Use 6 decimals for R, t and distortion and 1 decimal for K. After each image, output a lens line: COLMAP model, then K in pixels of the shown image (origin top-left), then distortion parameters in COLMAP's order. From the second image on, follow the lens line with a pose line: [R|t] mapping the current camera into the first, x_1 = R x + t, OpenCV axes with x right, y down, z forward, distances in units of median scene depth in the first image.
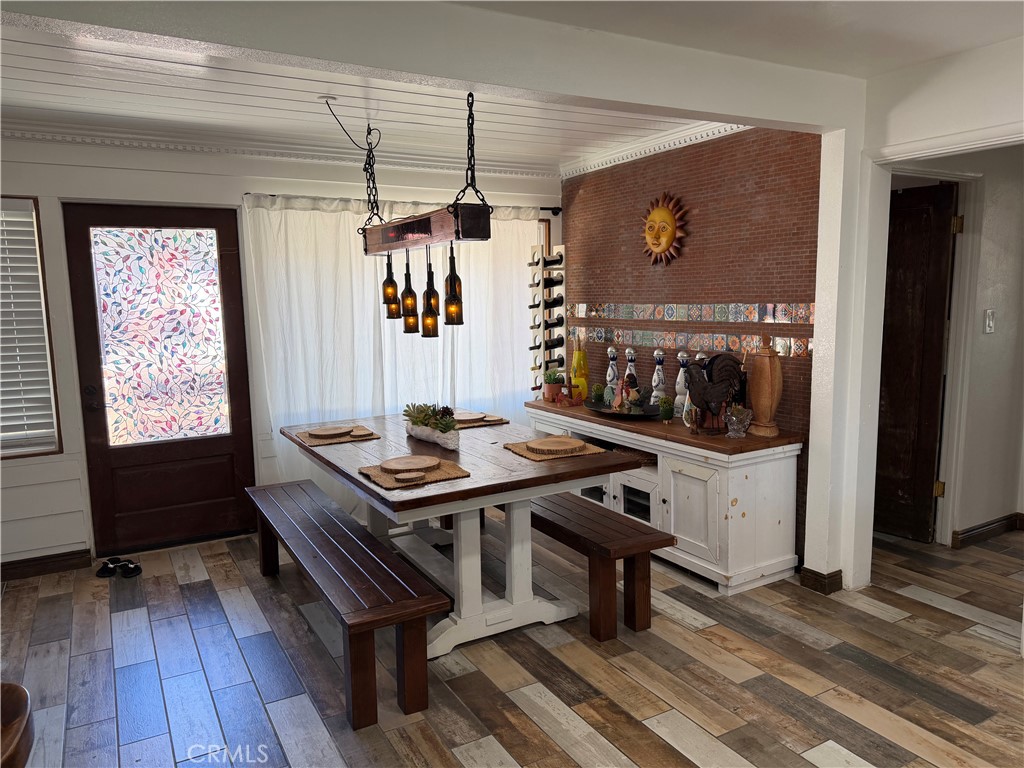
lens RADIAL K [[721.2, 0, 512.8], [0, 721.2, 391.9], [0, 0, 1]] dist [0.071198, -0.092967]
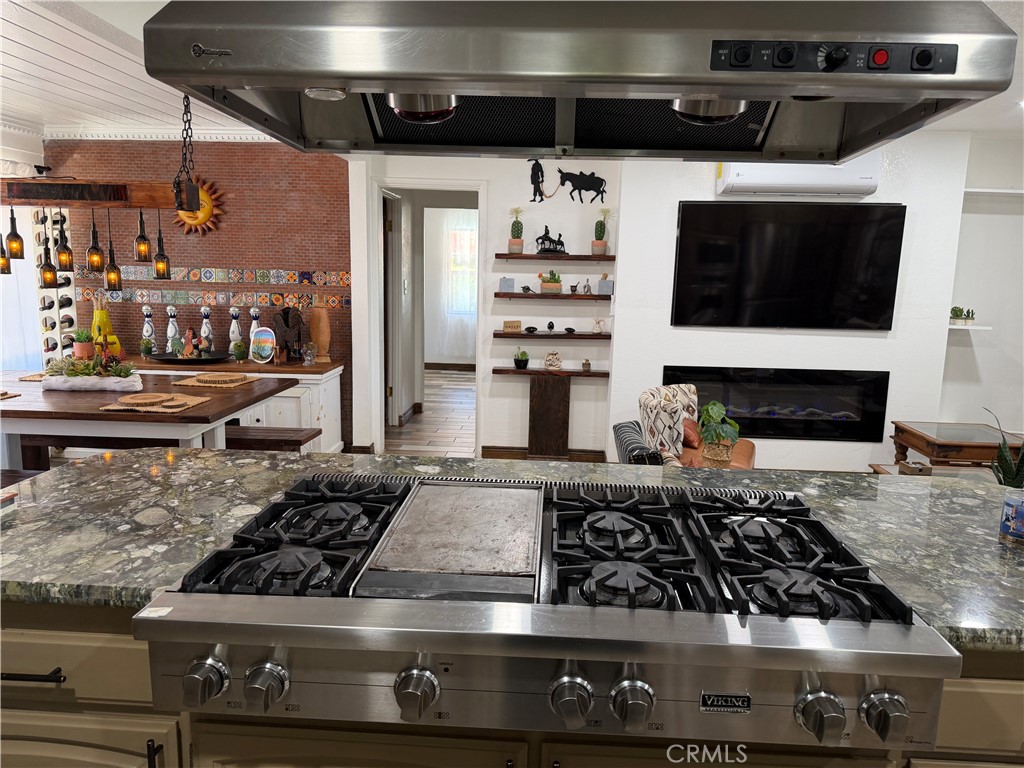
lens RADIAL K [[721.2, 0, 518.3], [0, 721.2, 391.7], [0, 0, 1]] dist [0.071198, -0.092967]
pose [[0.544086, -0.108842, 0.831940, -0.582896], [0.077416, 0.993833, 0.079393, 0.029476], [-0.835450, 0.021209, 0.549157, -0.110779]]
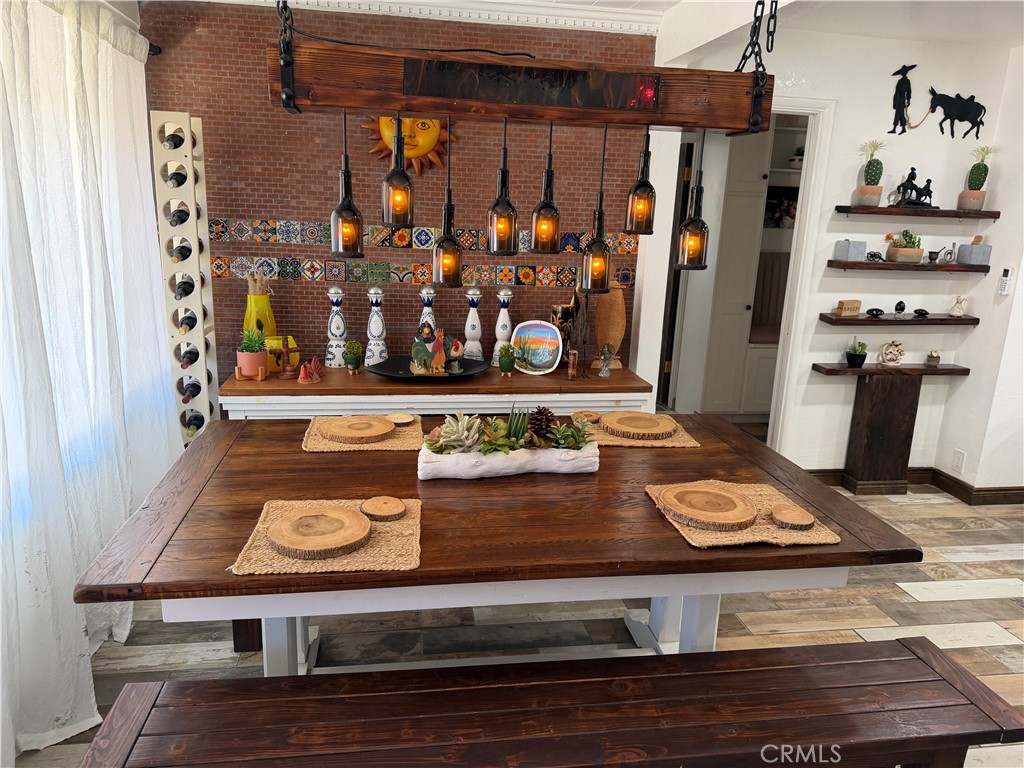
lens RADIAL K [[721.2, 0, 507.1], [0, 721.2, 389.6], [0, 0, 1]] dist [0.071198, -0.092967]
pose [[0.353506, -0.192998, 0.915306, -0.543519], [0.082696, 0.981101, 0.174933, -0.084704], [-0.931770, 0.013852, 0.362785, 0.683446]]
